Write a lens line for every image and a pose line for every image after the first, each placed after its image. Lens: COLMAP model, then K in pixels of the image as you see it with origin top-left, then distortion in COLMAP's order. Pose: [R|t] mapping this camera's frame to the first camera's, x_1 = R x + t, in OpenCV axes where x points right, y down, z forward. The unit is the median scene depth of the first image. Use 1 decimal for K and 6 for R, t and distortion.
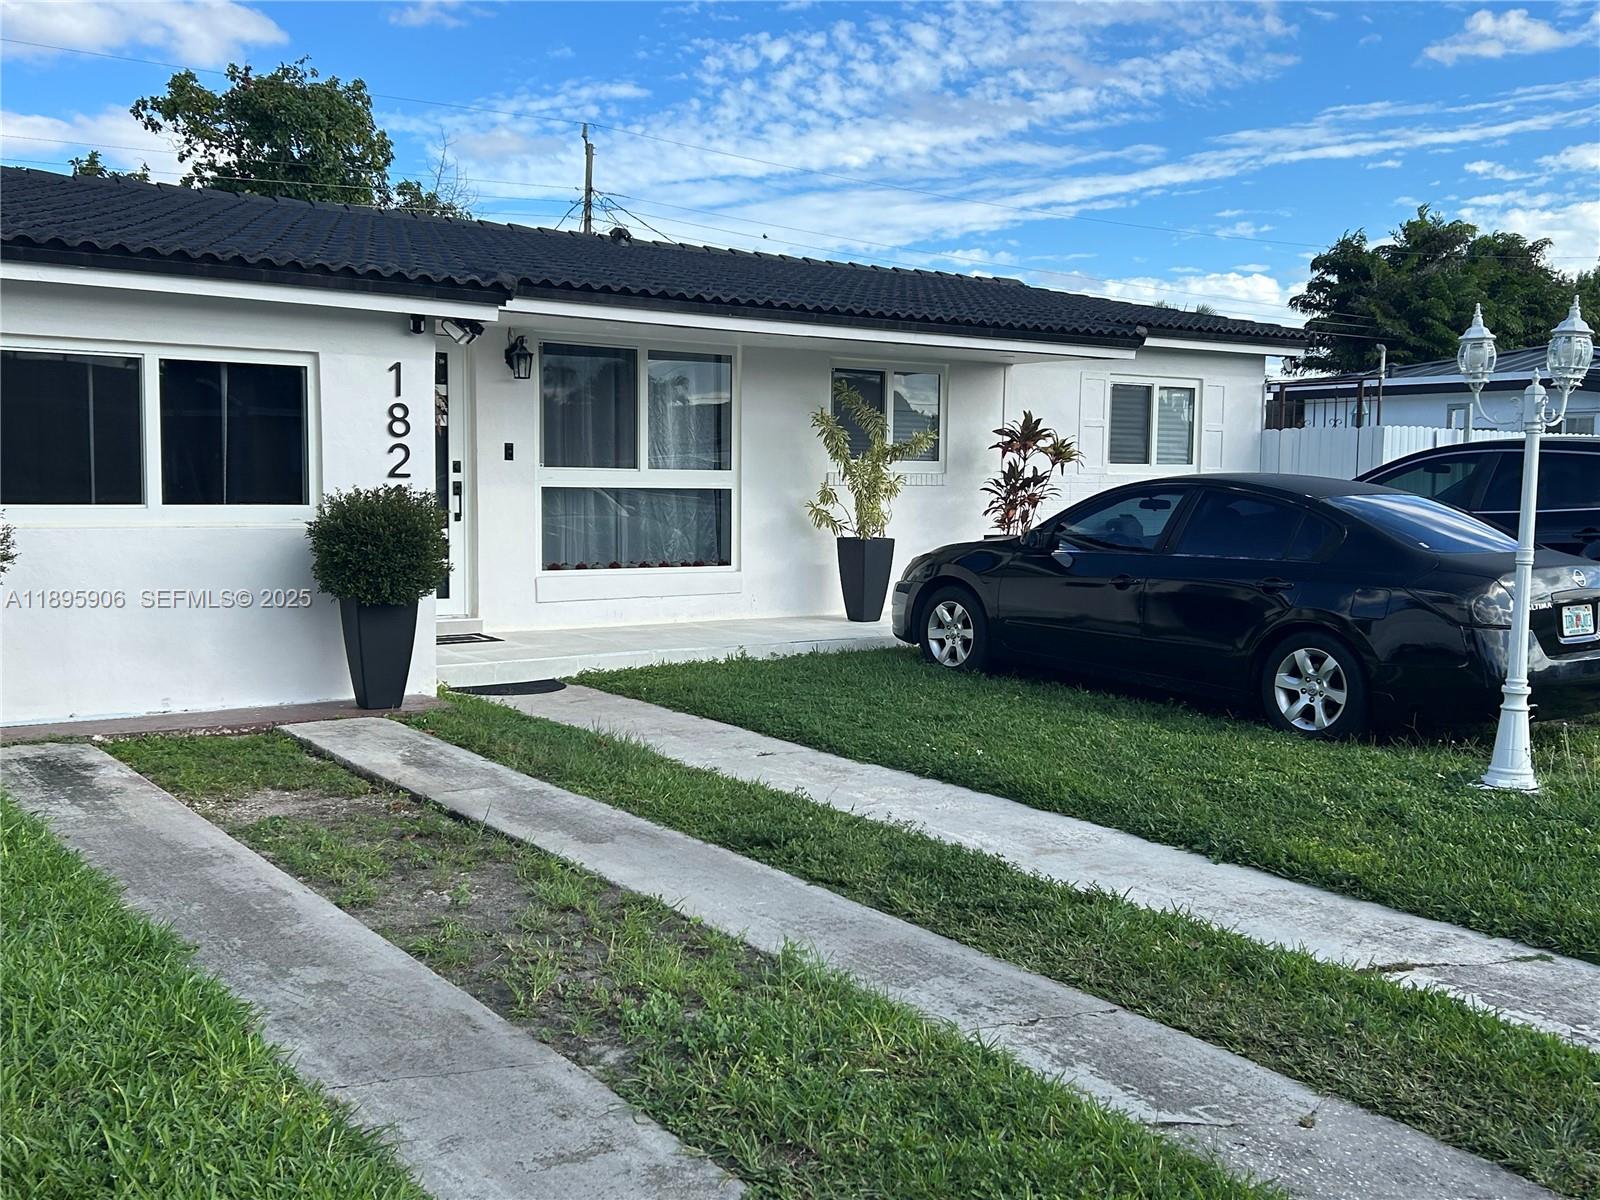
lens RADIAL K [[1597.8, 0, 800.0], [0, 1597.8, 600.0], [0, 0, 1]] dist [0.148415, -0.002936]
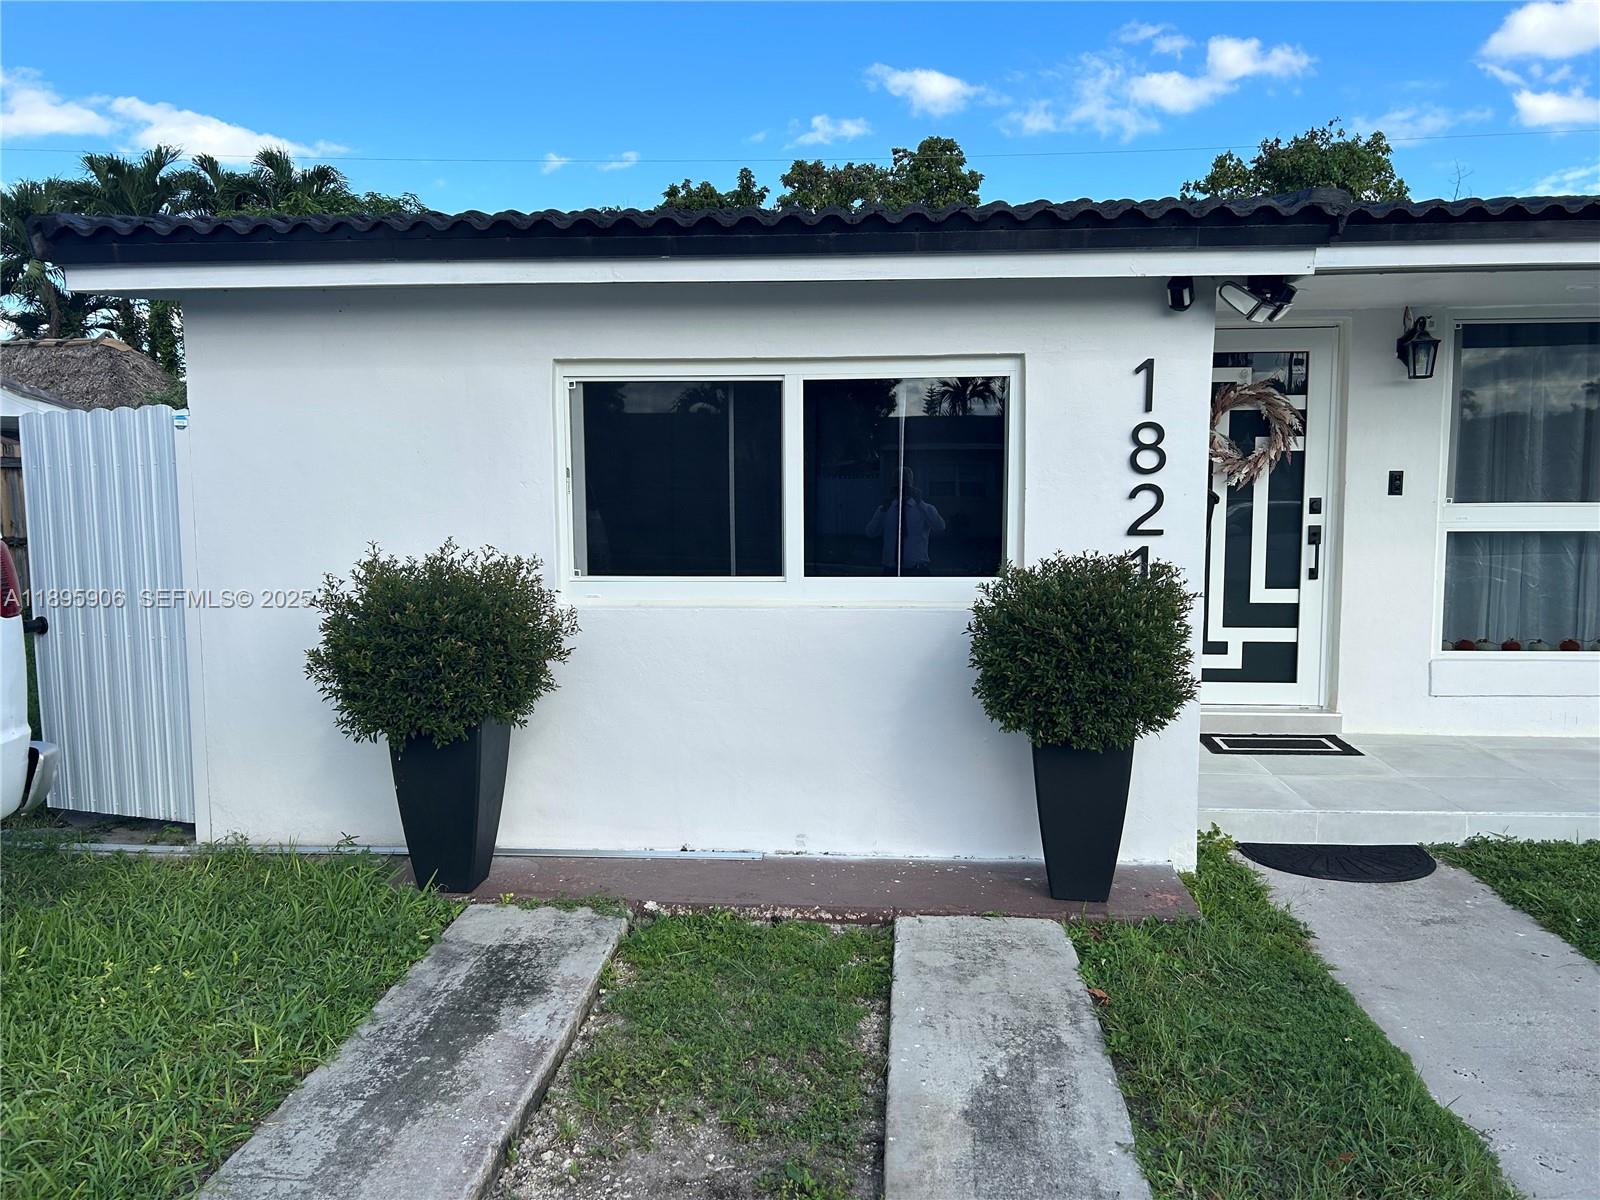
lens RADIAL K [[1284.5, 0, 800.0], [0, 1284.5, 600.0], [0, 0, 1]] dist [0.063458, -0.001416]
pose [[0.773934, 0.045644, -0.631620, -0.024570], [-0.040533, 0.998924, 0.022520, -0.055393], [0.631968, 0.008172, 0.774951, 0.500720]]
